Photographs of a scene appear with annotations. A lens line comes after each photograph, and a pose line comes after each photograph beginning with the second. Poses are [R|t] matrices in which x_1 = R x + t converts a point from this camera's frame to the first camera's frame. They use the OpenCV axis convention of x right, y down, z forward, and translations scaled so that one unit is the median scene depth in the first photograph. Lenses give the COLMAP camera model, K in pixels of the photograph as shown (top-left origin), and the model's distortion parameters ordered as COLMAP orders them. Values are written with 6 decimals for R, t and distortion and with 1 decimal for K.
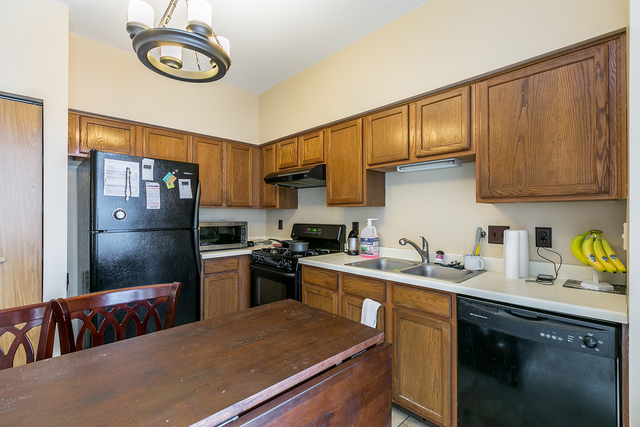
lens RADIAL K [[291.0, 0, 315.1], [0, 291.0, 212.6], [0, 0, 1]] dist [-0.045834, 0.000147]
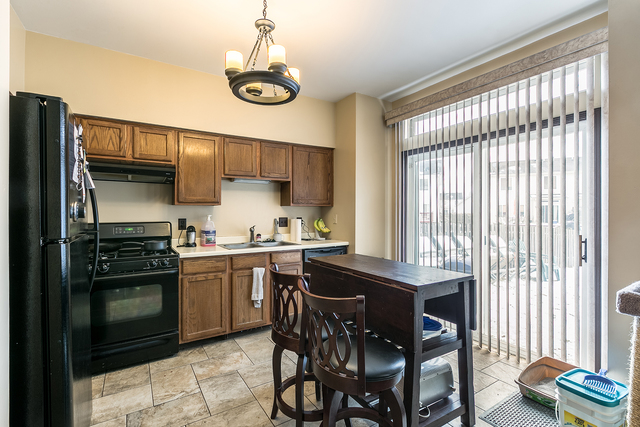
lens RADIAL K [[291.0, 0, 315.1], [0, 291.0, 212.6], [0, 0, 1]] dist [-0.045834, 0.000147]
pose [[0.177710, -0.000168, 0.984083, -1.216202], [-0.004441, 0.999990, 0.000973, 0.007844], [-0.984073, -0.004543, 0.177707, 0.411432]]
